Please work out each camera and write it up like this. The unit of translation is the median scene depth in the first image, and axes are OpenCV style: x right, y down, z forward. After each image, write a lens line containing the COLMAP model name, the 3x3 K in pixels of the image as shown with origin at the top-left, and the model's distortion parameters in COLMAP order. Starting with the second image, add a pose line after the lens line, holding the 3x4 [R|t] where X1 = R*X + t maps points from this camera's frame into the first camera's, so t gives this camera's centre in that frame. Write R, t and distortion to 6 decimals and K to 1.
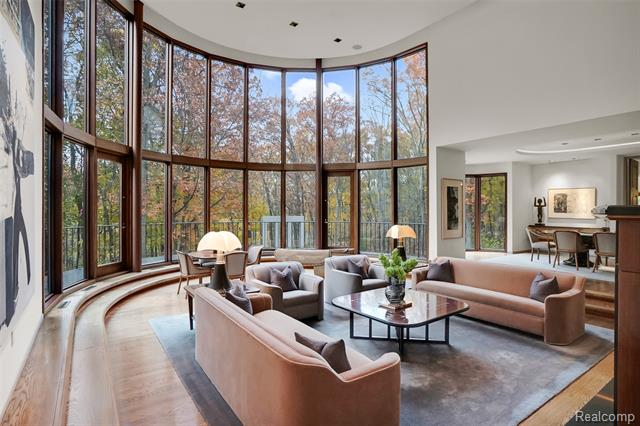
lens RADIAL K [[314.4, 0, 320.0], [0, 314.4, 213.0], [0, 0, 1]] dist [-0.021295, 0.000284]
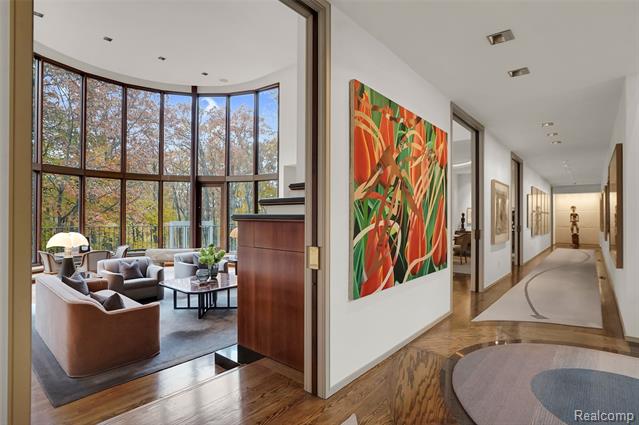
lens RADIAL K [[315.9, 0, 319.5], [0, 315.9, 212.5], [0, 0, 1]] dist [0.001329, 0.000480]
pose [[0.977699, 0.003080, 0.209987, 0.220100], [0.000723, 0.999837, -0.018028, 0.001234], [-0.210008, 0.017777, 0.977538, -0.252986]]
